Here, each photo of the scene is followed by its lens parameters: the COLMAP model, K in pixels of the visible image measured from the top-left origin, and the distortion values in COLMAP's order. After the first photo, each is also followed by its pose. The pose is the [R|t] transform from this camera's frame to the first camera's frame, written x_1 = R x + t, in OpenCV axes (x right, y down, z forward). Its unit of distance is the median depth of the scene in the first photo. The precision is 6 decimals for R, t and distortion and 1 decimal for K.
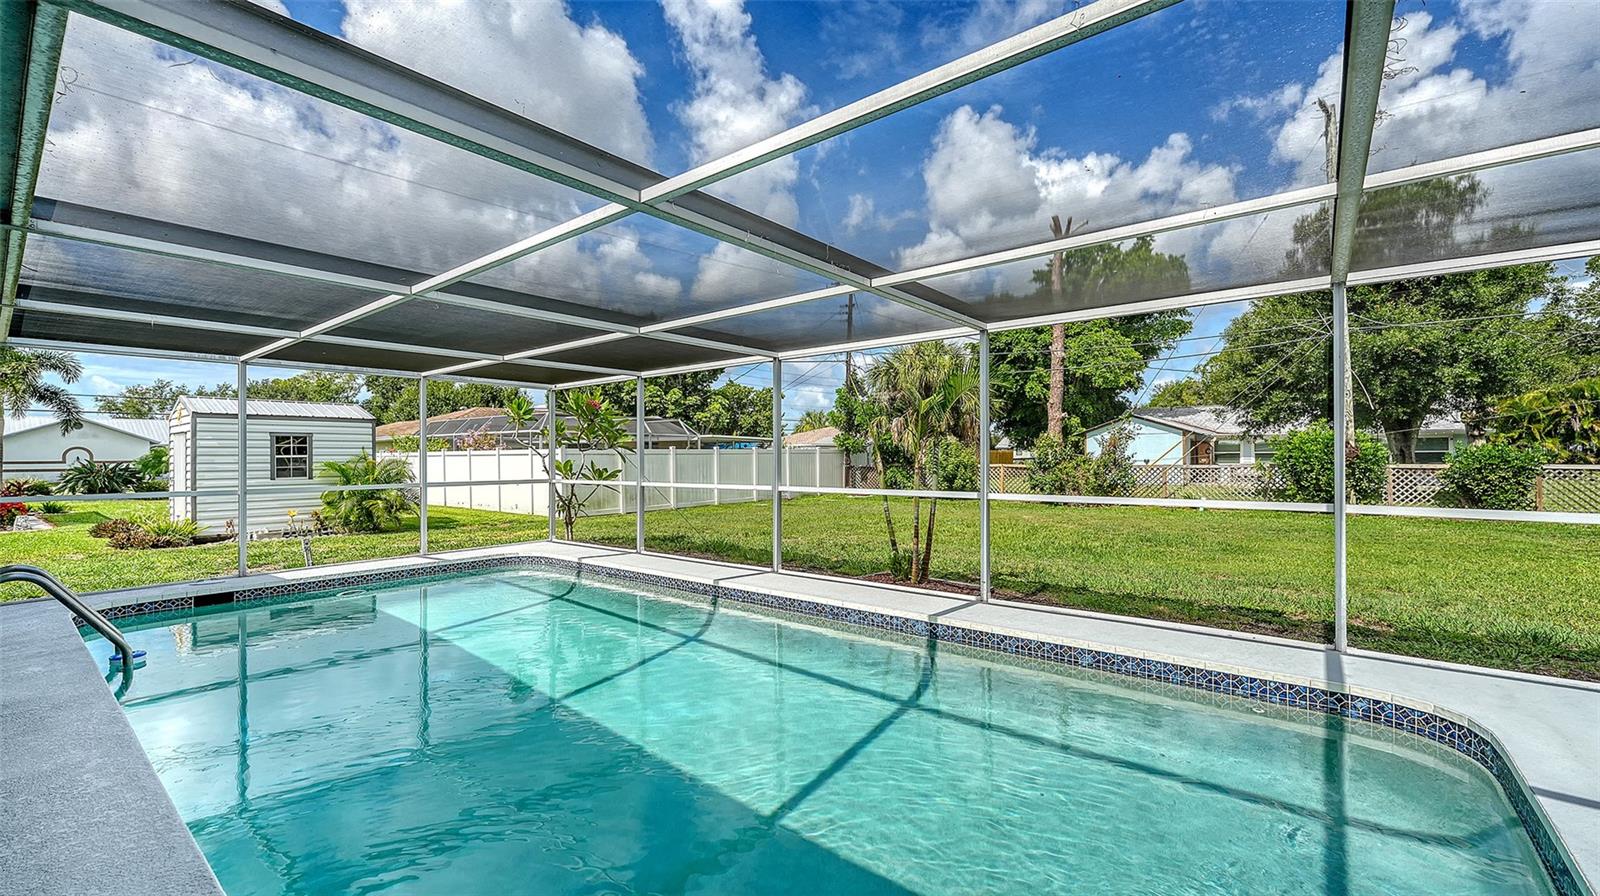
lens RADIAL K [[656.4, 0, 799.2], [0, 656.4, 450.2], [0, 0, 1]] dist [-0.000016, -0.000092]
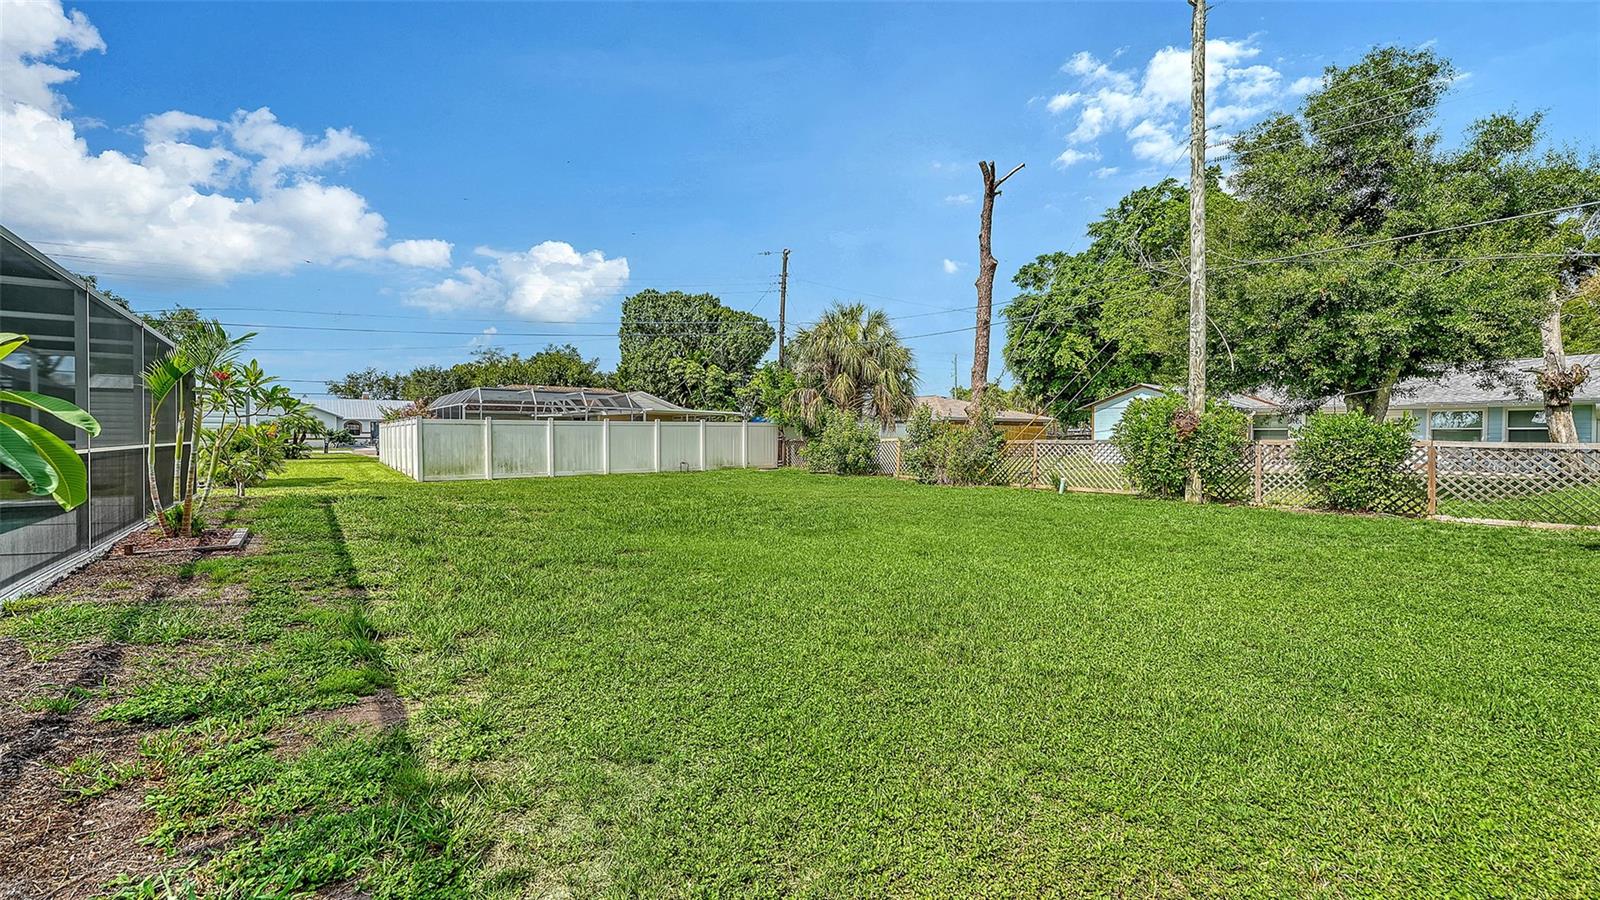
lens RADIAL K [[656.4, 0, 801.9], [0, 656.4, 455.4], [0, 0, 1]] dist [-0.000016, -0.000092]
pose [[0.968960, 0.014540, -0.246791, 0.447948], [-0.003912, 0.999046, 0.043502, 0.006593], [0.247188, -0.041186, 0.968092, 0.061738]]
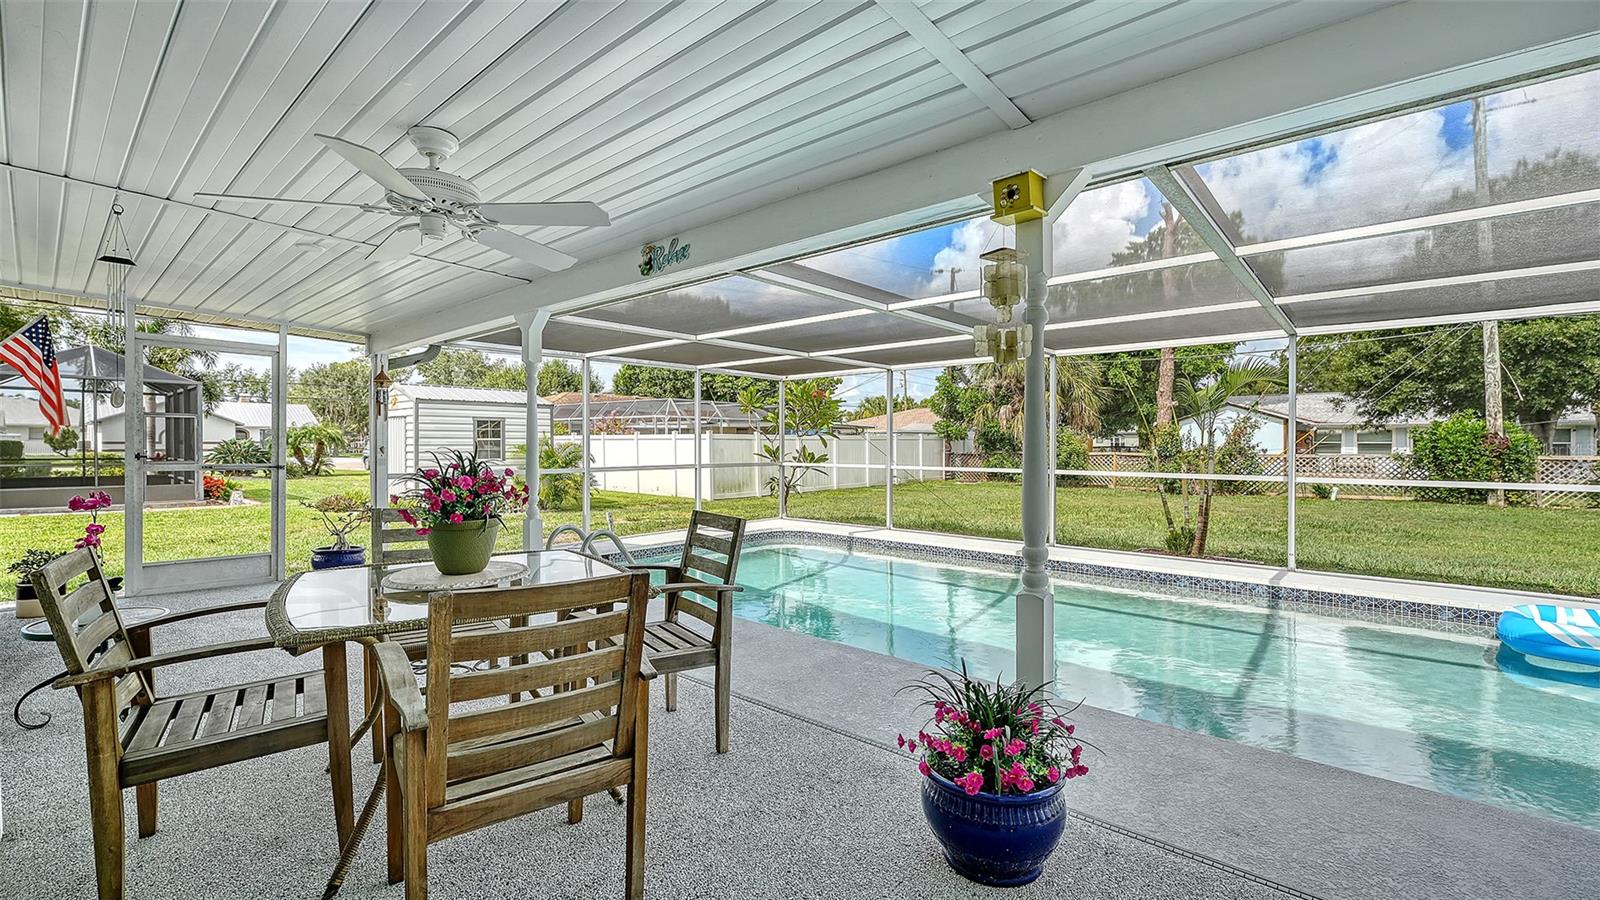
lens RADIAL K [[675.4, 0, 798.0], [0, 675.4, 448.1], [0, 0, 1]] dist [0.000580, -0.000235]
pose [[0.999051, 0.008322, -0.042742, -0.143030], [-0.007566, 0.999813, 0.017800, 0.000174], [0.042883, -0.017460, 0.998928, -0.057607]]
